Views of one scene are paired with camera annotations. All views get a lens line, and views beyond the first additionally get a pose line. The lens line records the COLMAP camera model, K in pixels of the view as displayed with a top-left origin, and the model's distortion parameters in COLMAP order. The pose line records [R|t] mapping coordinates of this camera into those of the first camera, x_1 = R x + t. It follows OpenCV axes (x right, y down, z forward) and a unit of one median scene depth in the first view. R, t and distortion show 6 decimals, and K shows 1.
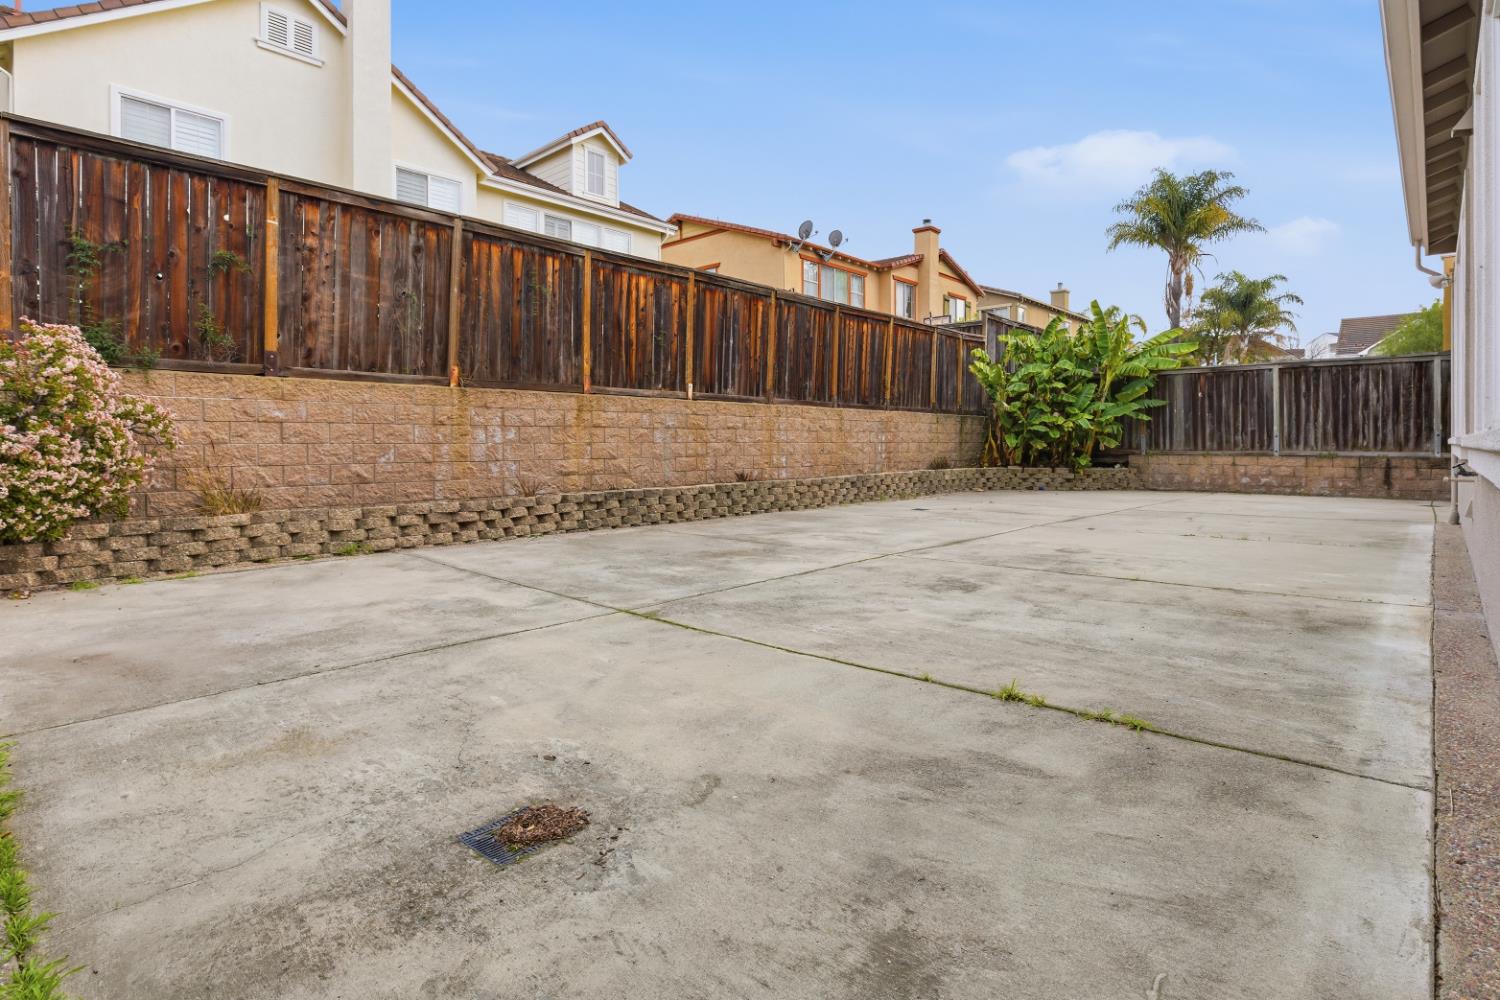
lens RADIAL K [[752.5, 0, 758.5], [0, 752.5, 443.5], [0, 0, 1]] dist [-0.013778, -0.000210]
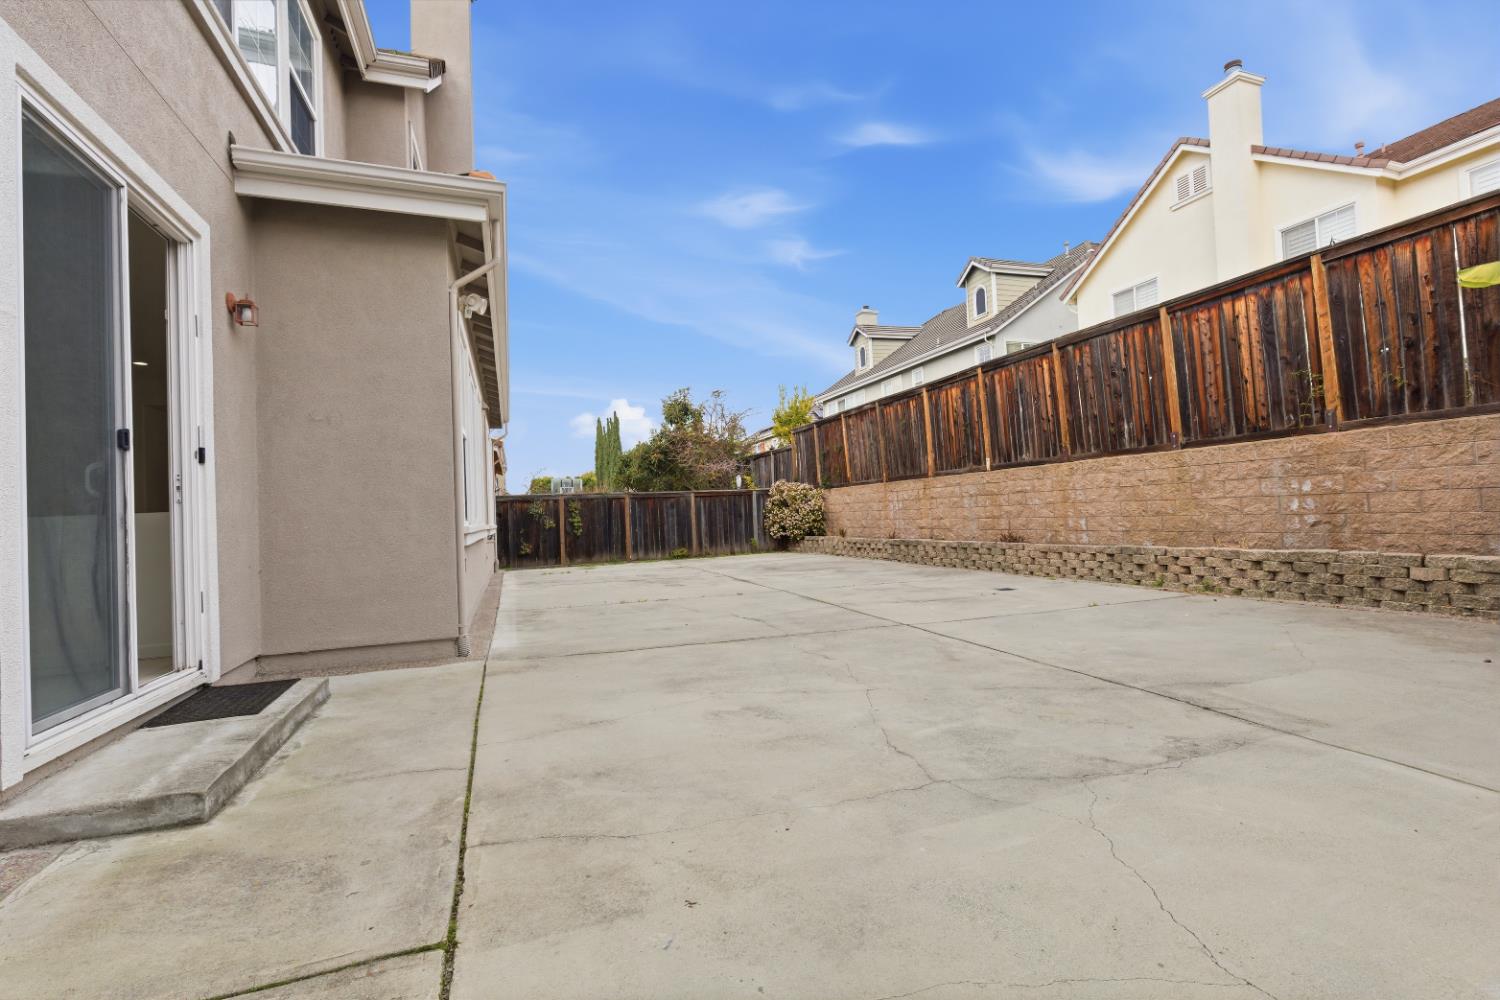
lens RADIAL K [[693.3, 0, 760.9], [0, 693.3, 493.3], [0, 0, 1]] dist [0.009181, 0.000363]
pose [[-0.467834, -0.011412, -0.883742, 1.010153], [0.034378, 0.998925, -0.031098, -0.000227], [0.883147, -0.044930, -0.466939, 1.132853]]
